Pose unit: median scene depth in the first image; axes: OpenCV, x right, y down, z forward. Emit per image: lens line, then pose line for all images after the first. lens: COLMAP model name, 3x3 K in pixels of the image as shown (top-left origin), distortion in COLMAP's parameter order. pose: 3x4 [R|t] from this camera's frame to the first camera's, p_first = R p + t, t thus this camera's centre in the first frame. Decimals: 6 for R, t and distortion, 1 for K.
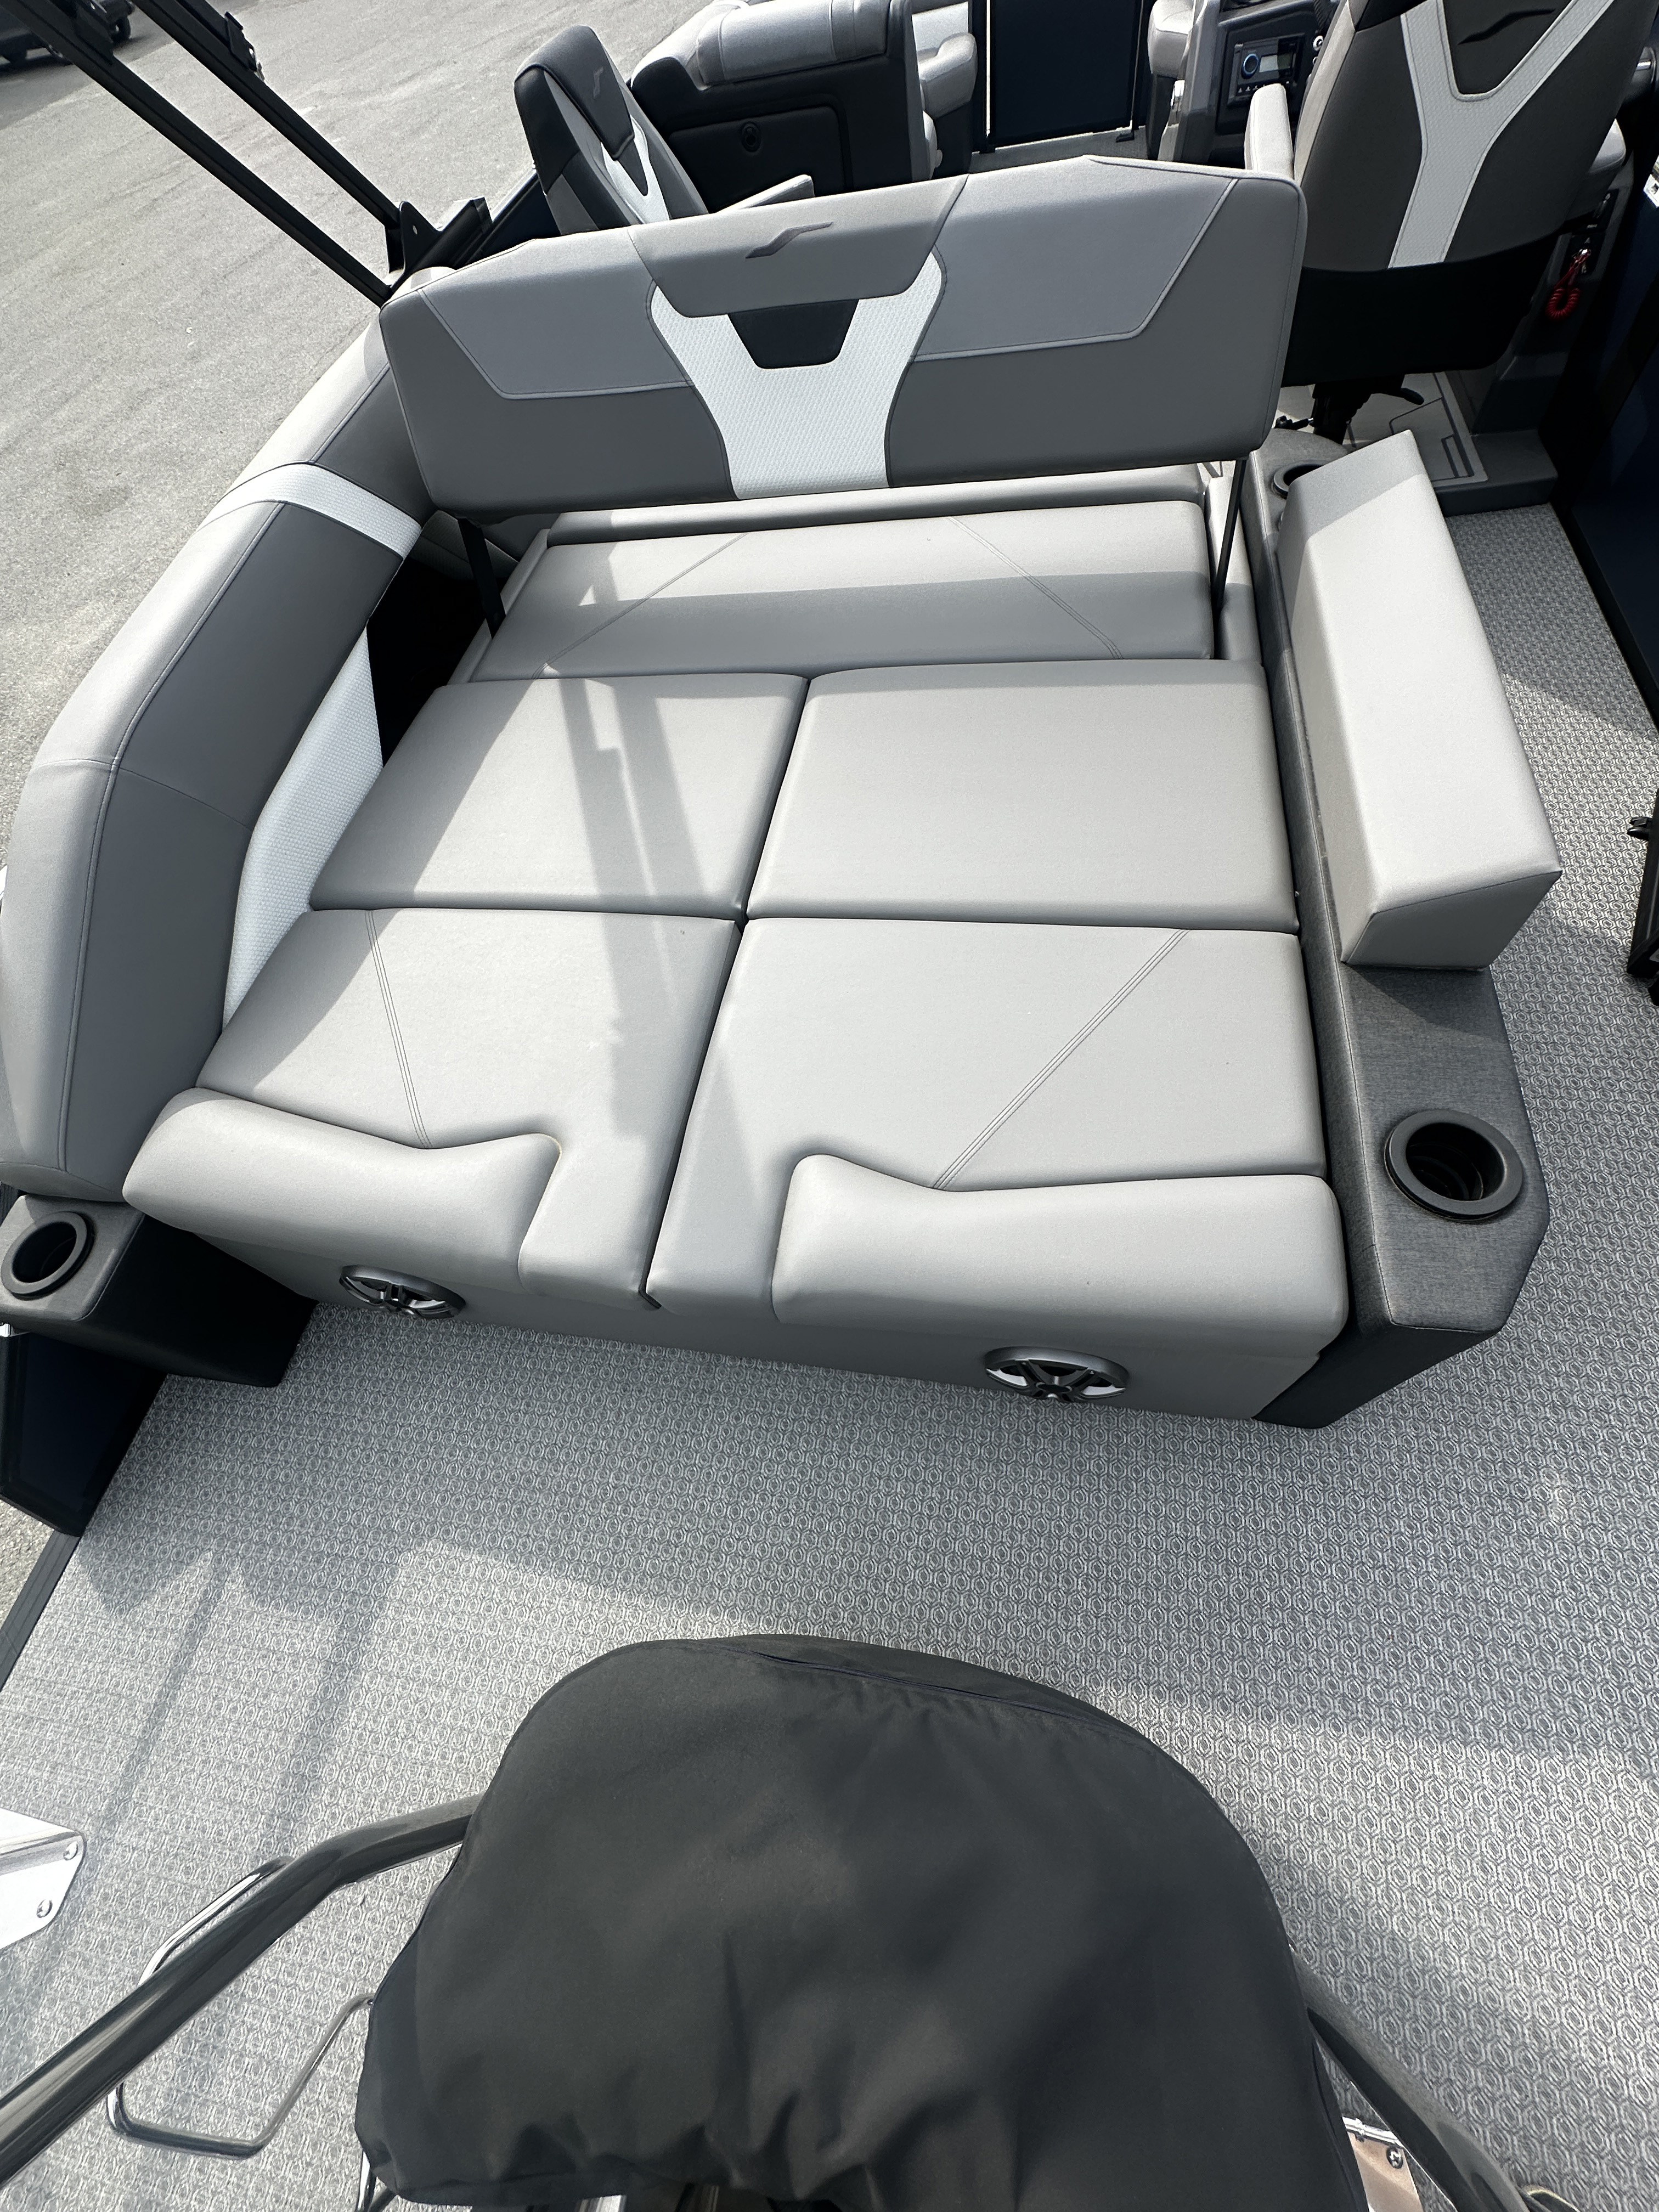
lens RADIAL K [[884.2, 0, 842.3], [0, 884.2, 1106.7], [0, 0, 1]] dist [-0.000218, -0.001204]
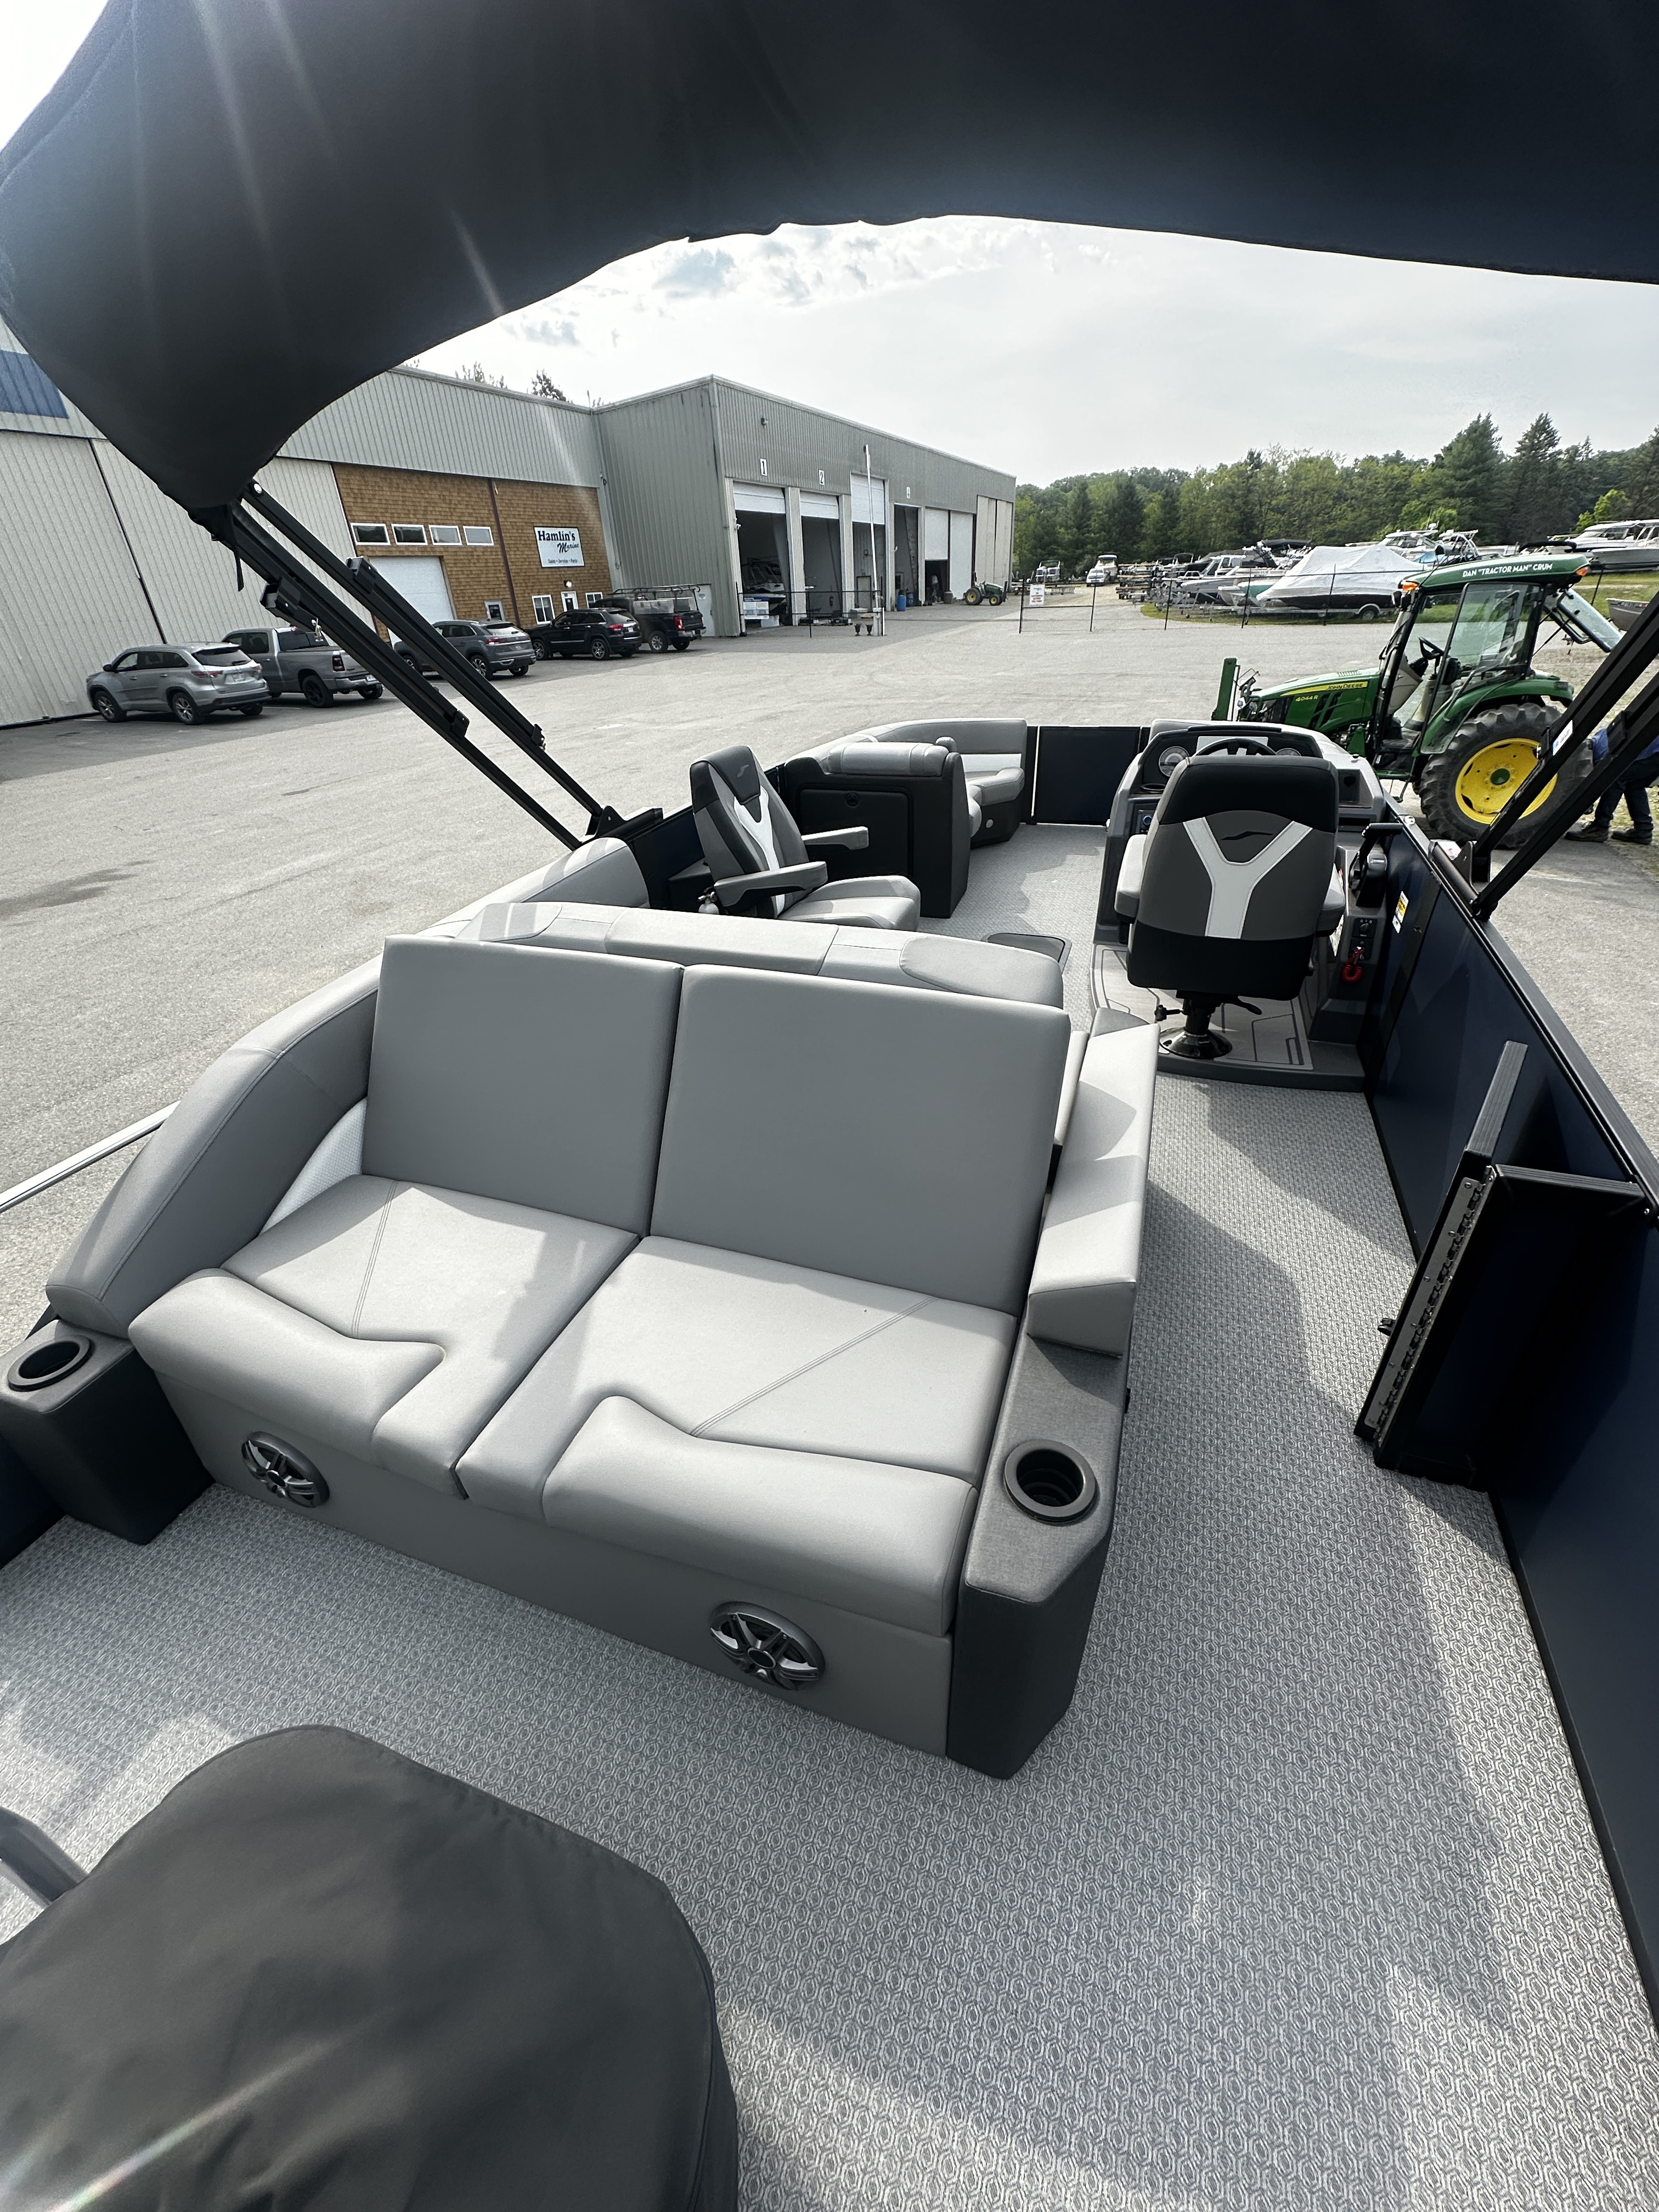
lens RADIAL K [[882.2, 0, 837.4], [0, 882.2, 1106.9], [0, 0, 1]] dist [-0.007291, 0.002152]
pose [[0.977429, 0.185369, -0.101342, 0.316732], [-0.211186, 0.870189, -0.445164, 0.181027], [0.005668, 0.456518, 0.889696, -0.340046]]
